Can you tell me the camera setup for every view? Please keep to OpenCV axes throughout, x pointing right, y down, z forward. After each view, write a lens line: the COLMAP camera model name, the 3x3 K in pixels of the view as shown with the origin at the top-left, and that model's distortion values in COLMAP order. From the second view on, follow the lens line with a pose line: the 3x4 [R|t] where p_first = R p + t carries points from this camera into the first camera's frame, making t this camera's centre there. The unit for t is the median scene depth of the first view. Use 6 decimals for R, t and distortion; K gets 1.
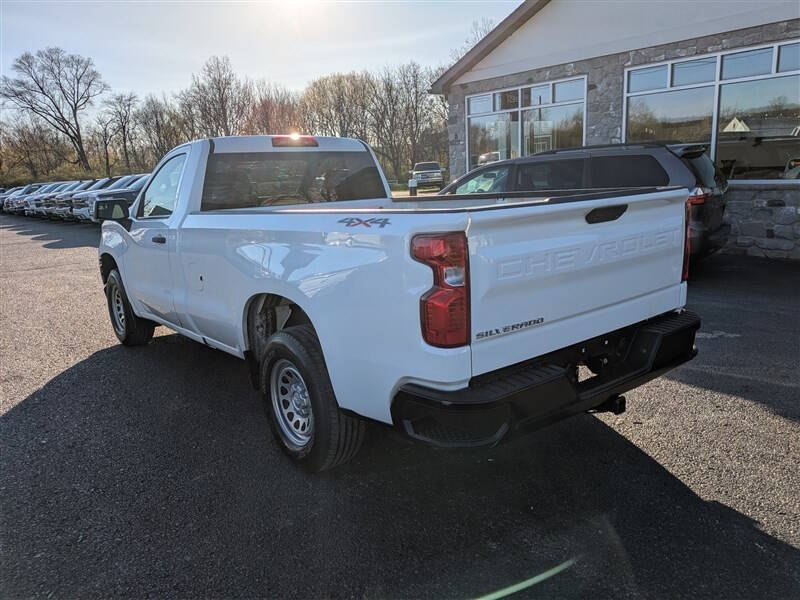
lens RADIAL K [[591.3, 0, 401.1], [0, 591.3, 298.0], [0, 0, 1]] dist [0.052665, -0.040559]
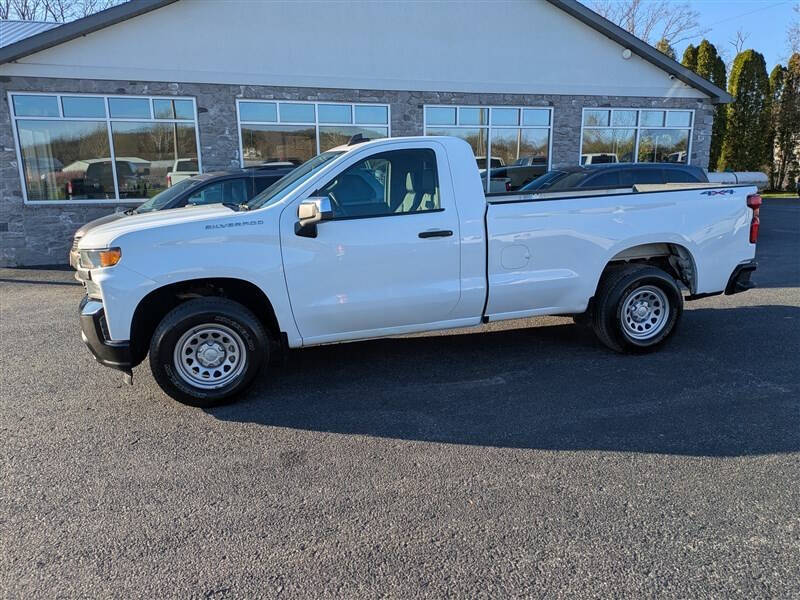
lens RADIAL K [[591.3, 0, 414.2], [0, 591.3, 307.7], [0, 0, 1]] dist [0.052665, -0.040559]
pose [[0.379066, -0.161346, 0.911195, -0.605283], [0.194942, 0.976508, 0.091813, -0.033792], [-0.904603, 0.142827, 0.401614, 0.295528]]
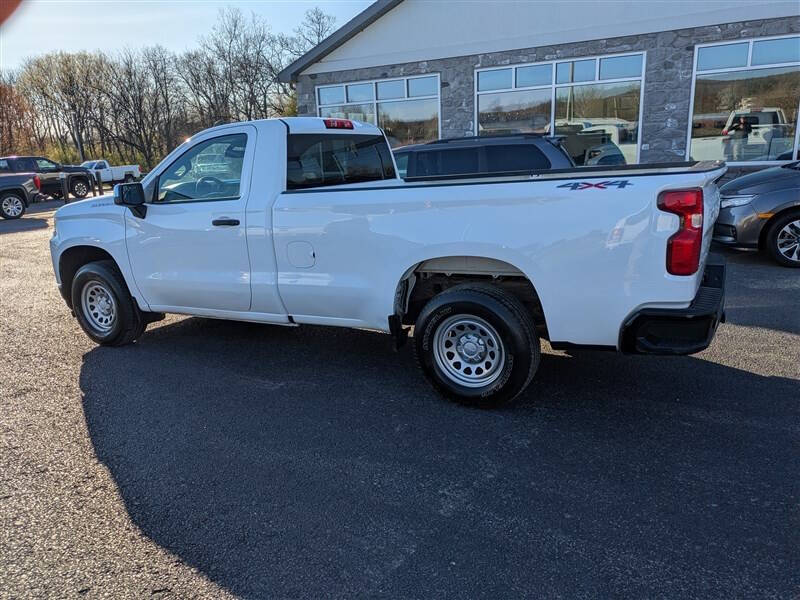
lens RADIAL K [[591.3, 0, 391.3], [0, 591.3, 304.2], [0, 0, 1]] dist [0.052665, -0.040559]
pose [[0.925048, -0.089239, 0.369219, -0.237989], [0.081897, 0.996007, 0.035543, 0.010619], [-0.370916, -0.002641, 0.928663, -0.002405]]
